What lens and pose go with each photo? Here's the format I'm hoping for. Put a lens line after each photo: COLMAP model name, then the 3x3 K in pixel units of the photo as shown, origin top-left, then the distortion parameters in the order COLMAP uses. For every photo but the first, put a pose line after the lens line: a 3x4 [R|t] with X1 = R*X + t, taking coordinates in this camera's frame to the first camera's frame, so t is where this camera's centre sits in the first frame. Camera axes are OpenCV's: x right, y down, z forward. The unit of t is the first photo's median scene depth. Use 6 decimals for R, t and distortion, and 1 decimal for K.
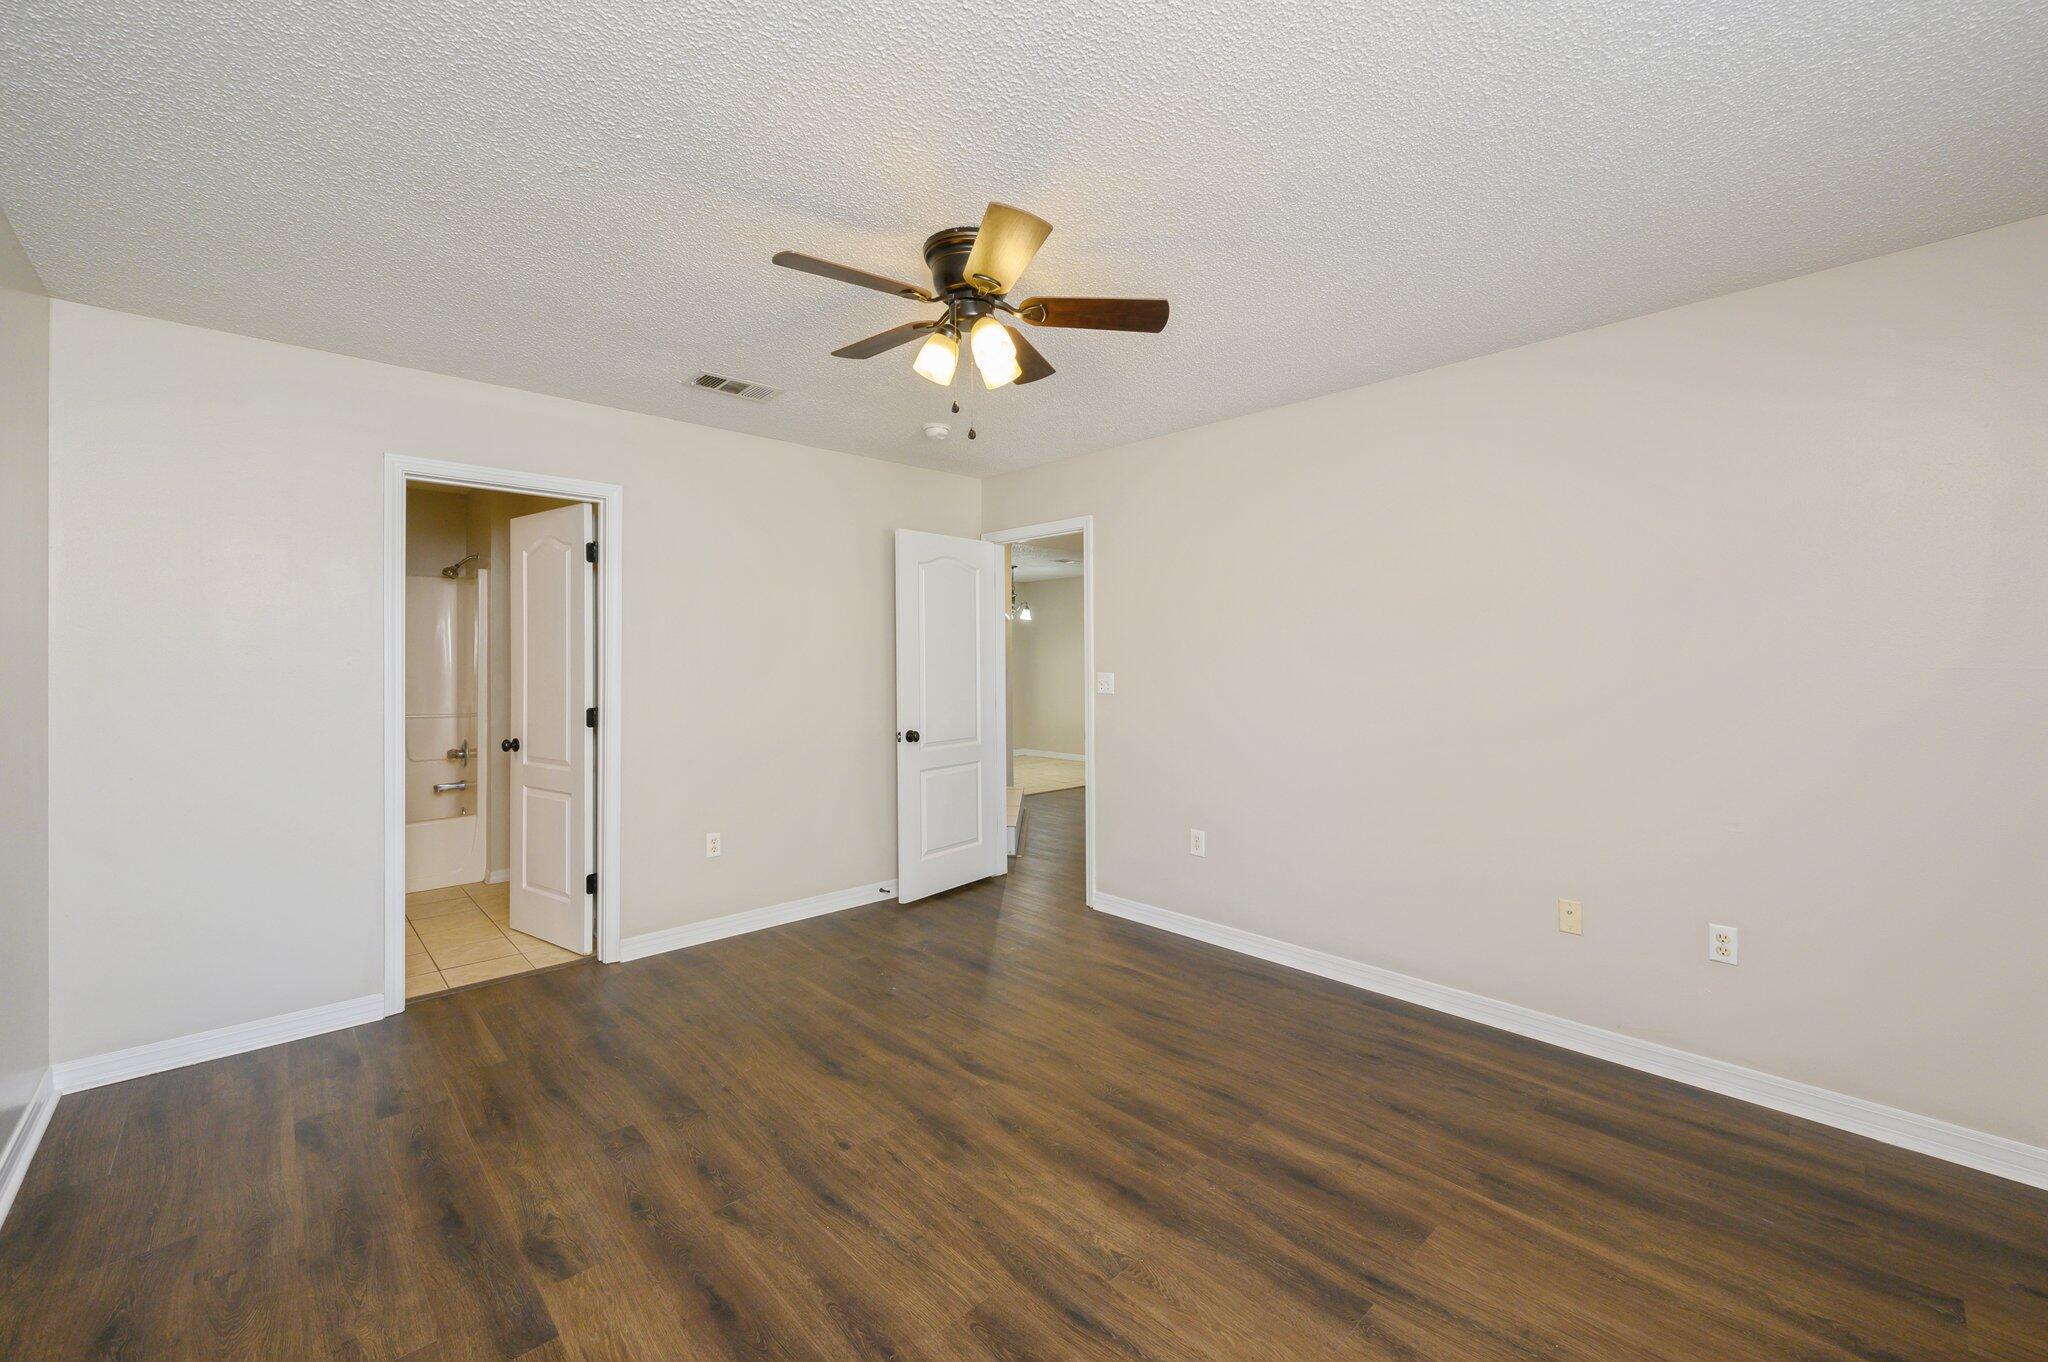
lens RADIAL K [[818.8, 0, 1023.0], [0, 818.8, 676.0], [0, 0, 1]] dist [0.002914, 0.000513]
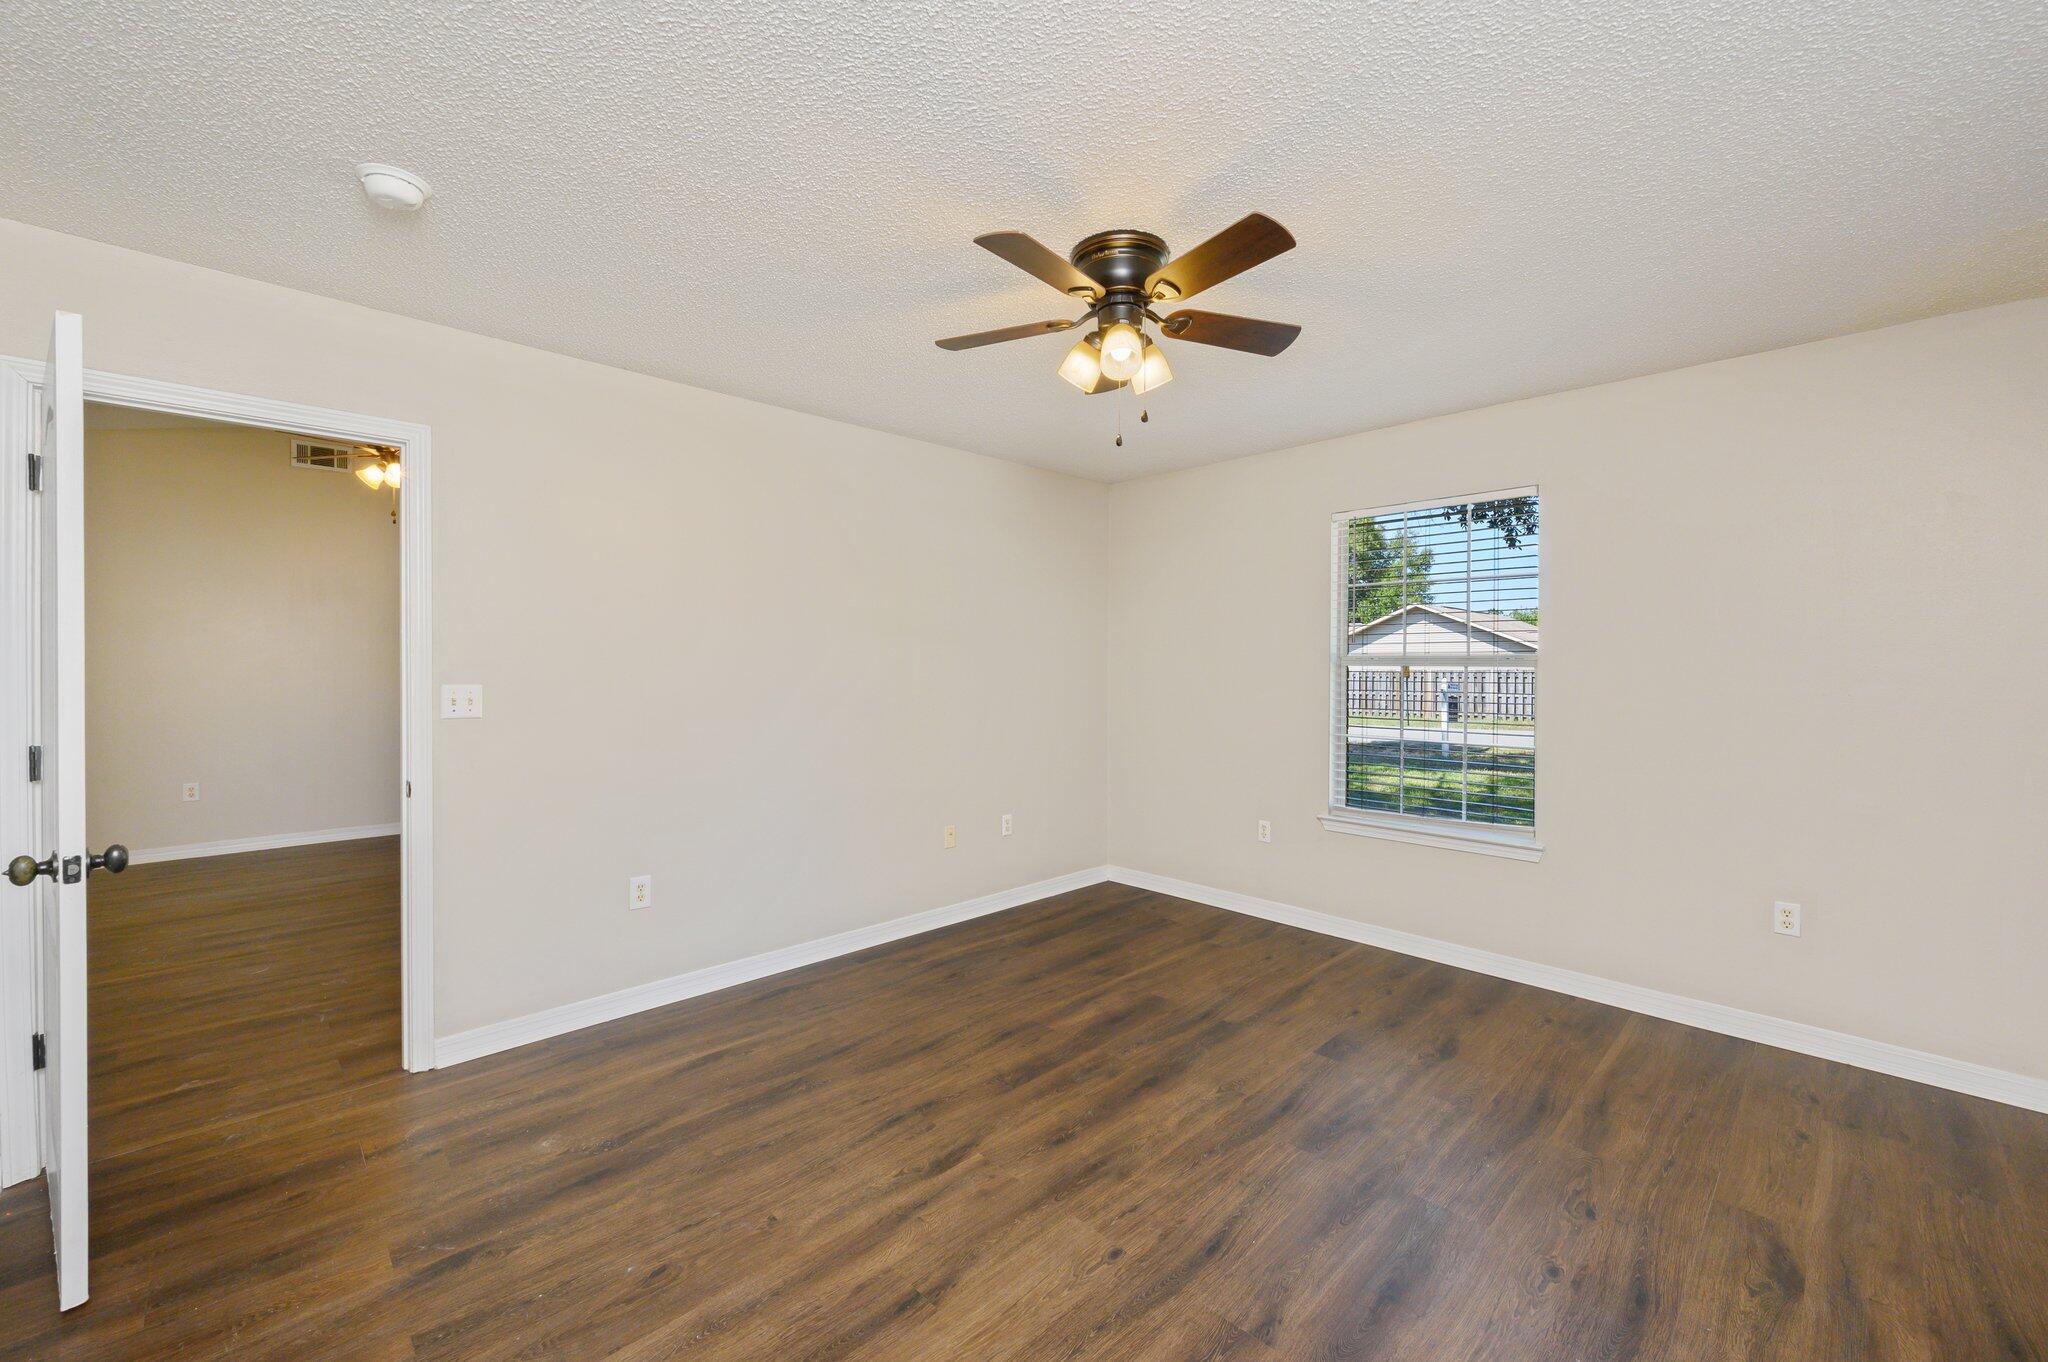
lens RADIAL K [[818.8, 0, 1023.0], [0, 818.8, 676.0], [0, 0, 1]] dist [0.002914, 0.000513]
pose [[-0.015631, -0.012268, 0.999803, -1.025618], [0.014666, 0.999814, 0.012498, -0.023369], [-0.999770, 0.014859, -0.015449, 1.082900]]
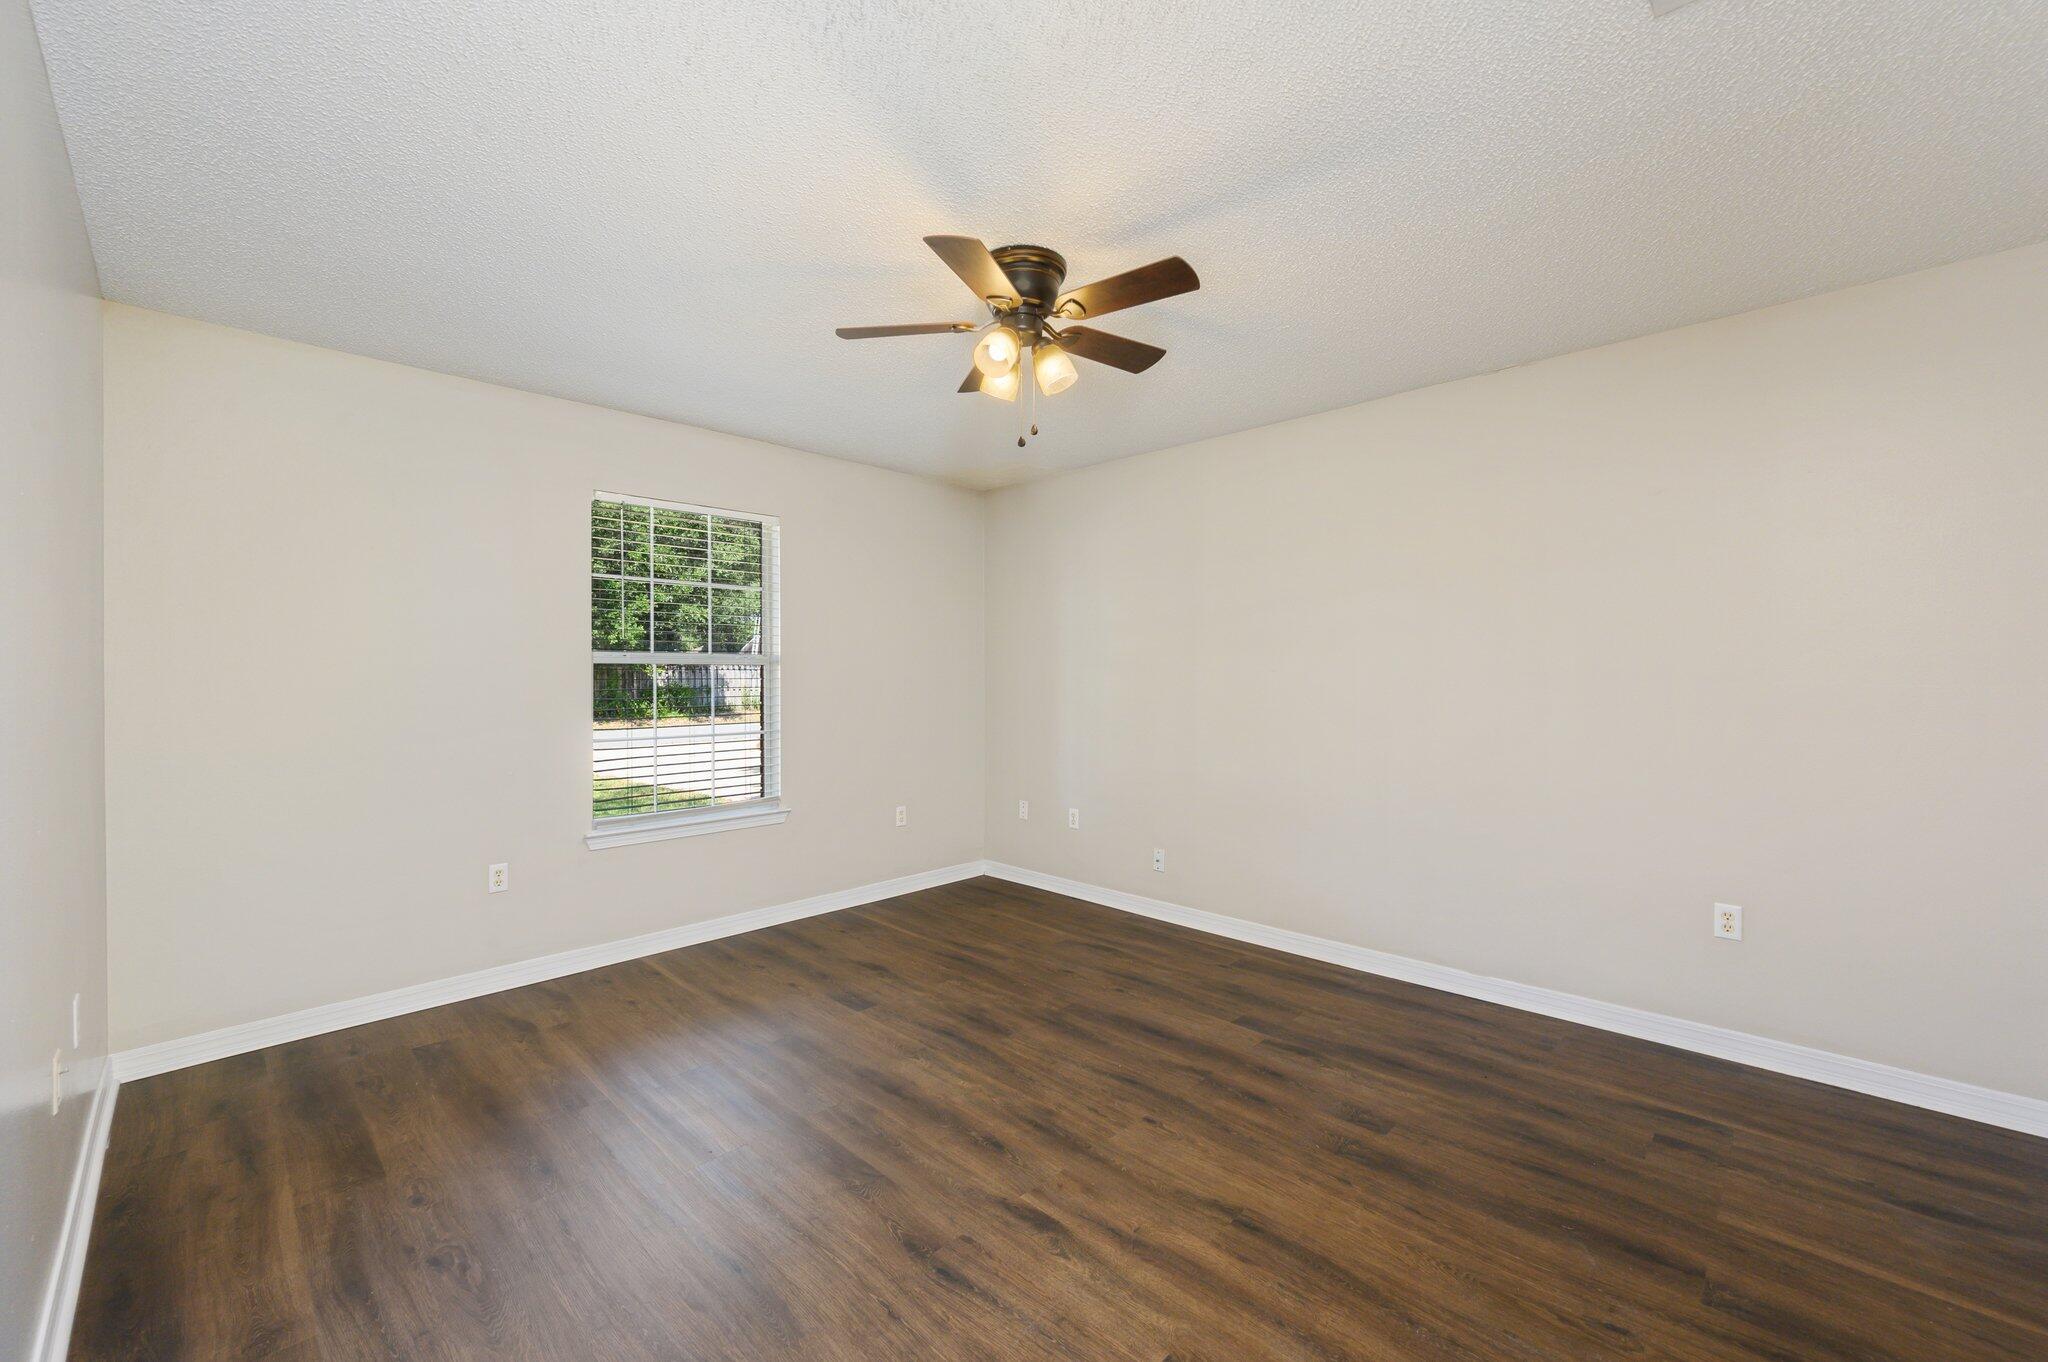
lens RADIAL K [[818.8, 0, 1023.0], [0, 818.8, 676.0], [0, 0, 1]] dist [0.002914, 0.000513]
pose [[-0.999023, 0.006923, -0.043644, -0.015363], [0.006206, 0.999844, 0.016537, -0.009840], [0.043752, 0.016250, -0.998910, 1.996522]]
